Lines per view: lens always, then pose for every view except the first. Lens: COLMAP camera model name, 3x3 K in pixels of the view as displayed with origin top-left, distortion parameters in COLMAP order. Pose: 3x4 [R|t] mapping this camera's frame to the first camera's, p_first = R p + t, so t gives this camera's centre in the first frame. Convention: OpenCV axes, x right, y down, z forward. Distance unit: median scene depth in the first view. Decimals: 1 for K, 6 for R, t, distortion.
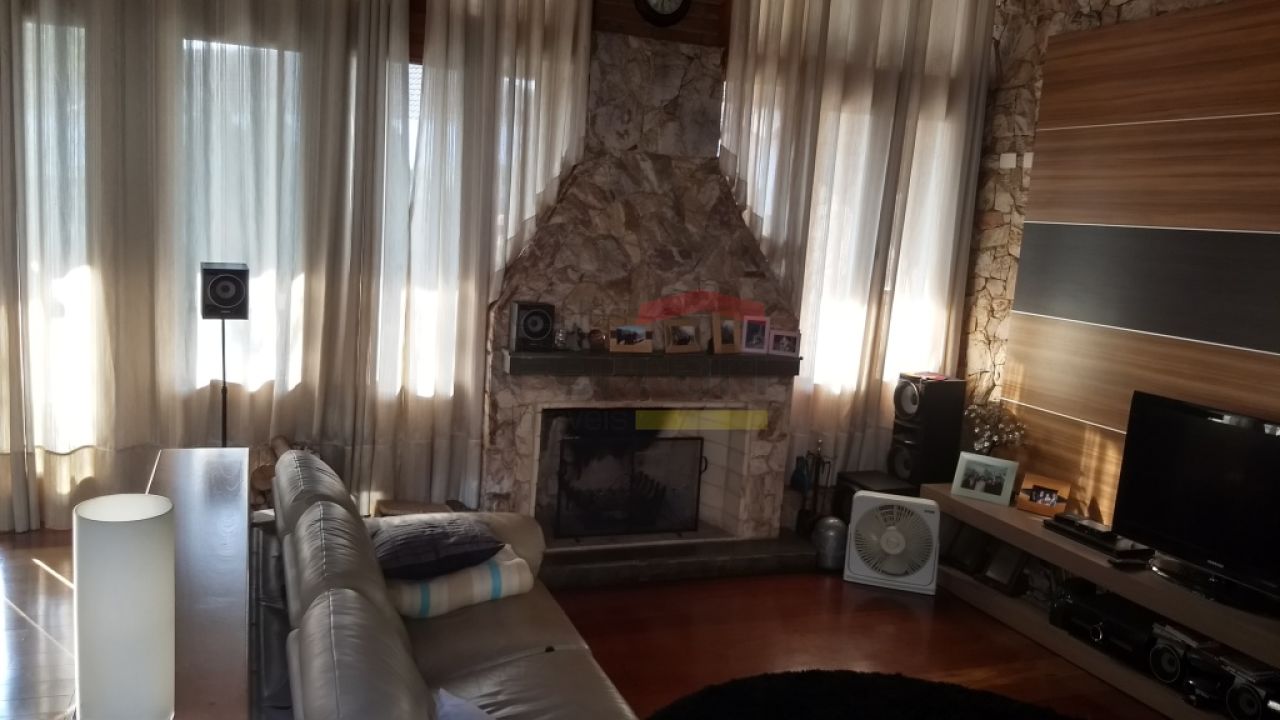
lens RADIAL K [[992.5, 0, 640.0], [0, 992.5, 360.0], [0, 0, 1]] dist [0.250852, -0.553219]
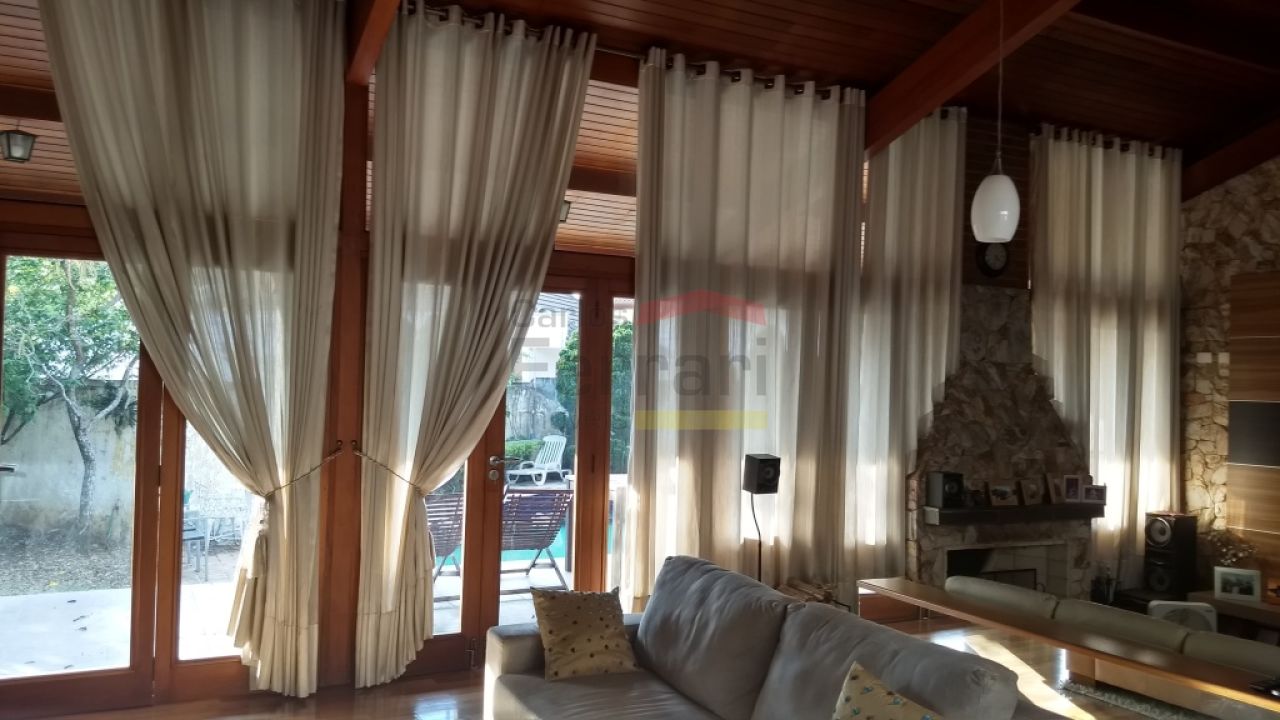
lens RADIAL K [[967.3, 0, 638.3], [0, 967.3, 356.1], [0, 0, 1]] dist [0.179802, -0.308513]
pose [[0.993420, -0.034826, 0.109105, -0.623546], [0.052137, 0.985726, -0.160081, -0.018432], [-0.101973, 0.164716, 0.981056, -0.304492]]
